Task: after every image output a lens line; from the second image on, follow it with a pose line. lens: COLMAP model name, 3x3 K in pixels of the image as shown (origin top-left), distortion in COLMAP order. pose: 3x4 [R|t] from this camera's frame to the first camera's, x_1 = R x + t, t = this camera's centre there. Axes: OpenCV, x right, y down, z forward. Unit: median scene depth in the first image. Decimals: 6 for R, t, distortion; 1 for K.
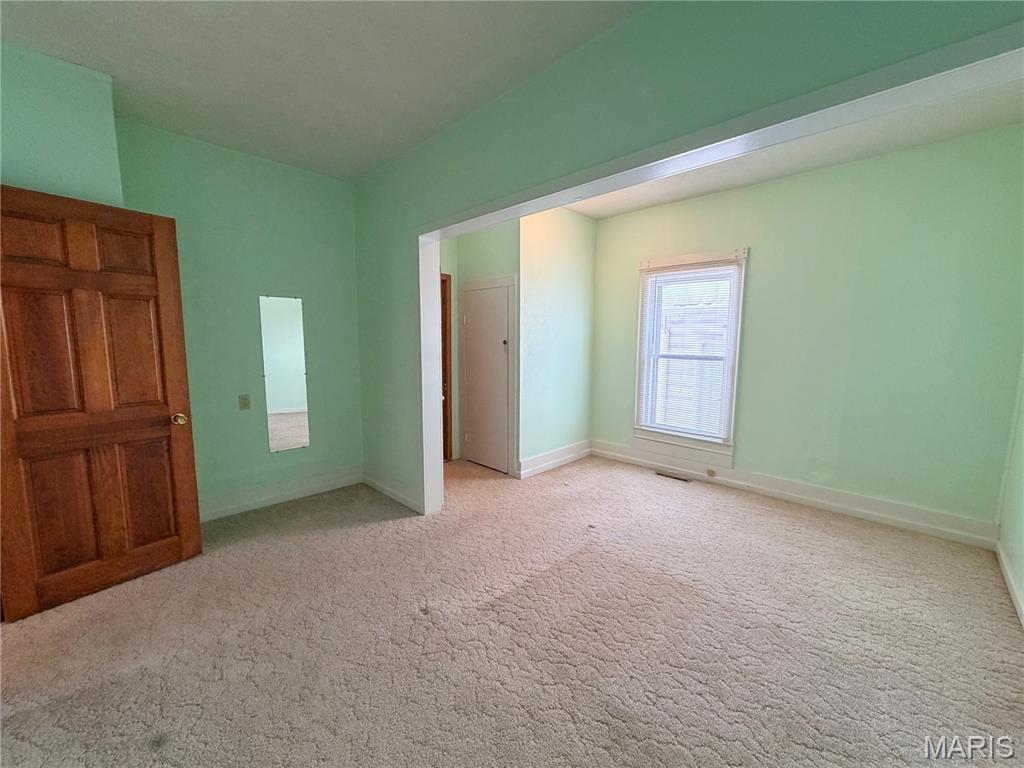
lens RADIAL K [[409.5, 0, 512.0], [0, 409.5, 384.0], [0, 0, 1]] dist [-0.000779, -0.000213]
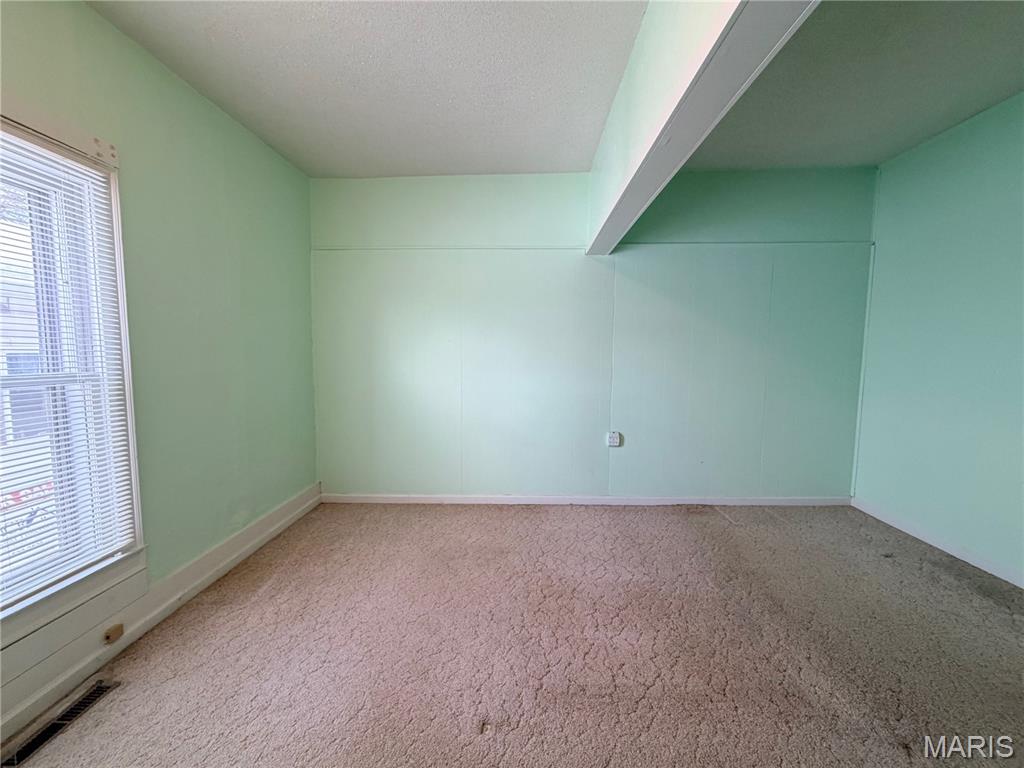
lens RADIAL K [[409.5, 0, 512.0], [0, 409.5, 384.0], [0, 0, 1]] dist [-0.000779, -0.000213]
pose [[-0.674884, -0.074960, 0.734106, -0.194480], [0.072843, 0.983201, 0.167361, -0.163119], [-0.734319, 0.166424, -0.658087, 1.613706]]
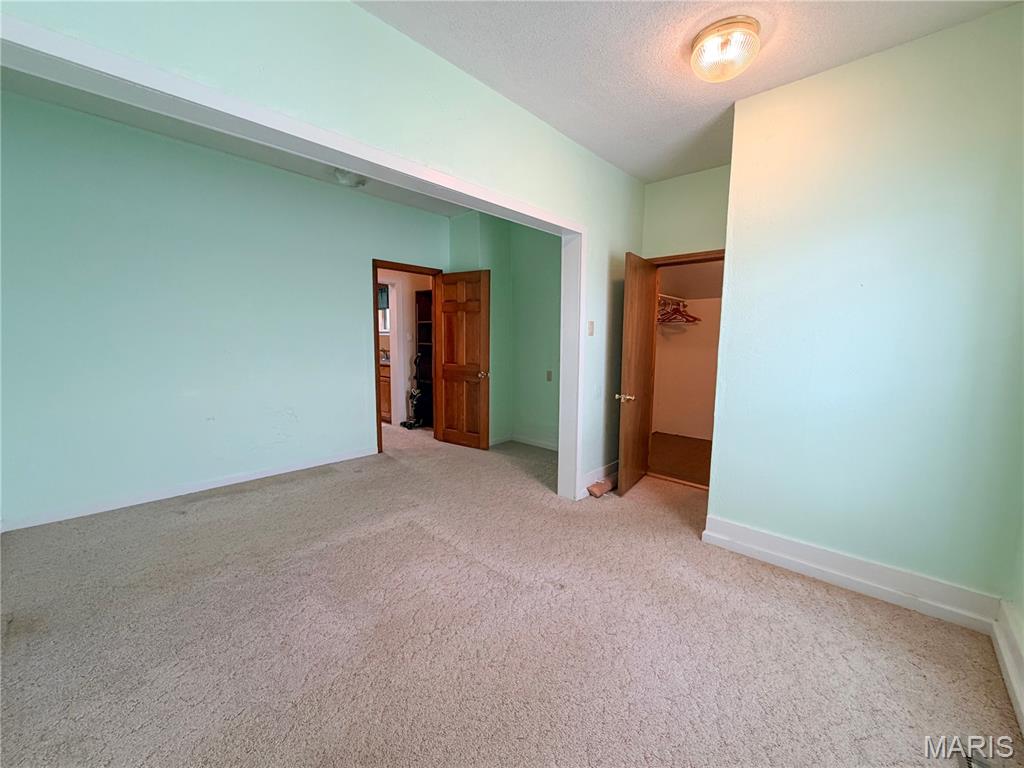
lens RADIAL K [[409.5, 0, 512.0], [0, 409.5, 384.0], [0, 0, 1]] dist [-0.000779, -0.000213]
pose [[0.029879, 0.106764, -0.993835, 1.136912], [-0.125874, 0.986766, 0.102221, -0.087180], [0.991596, 0.122044, 0.042922, 1.102187]]
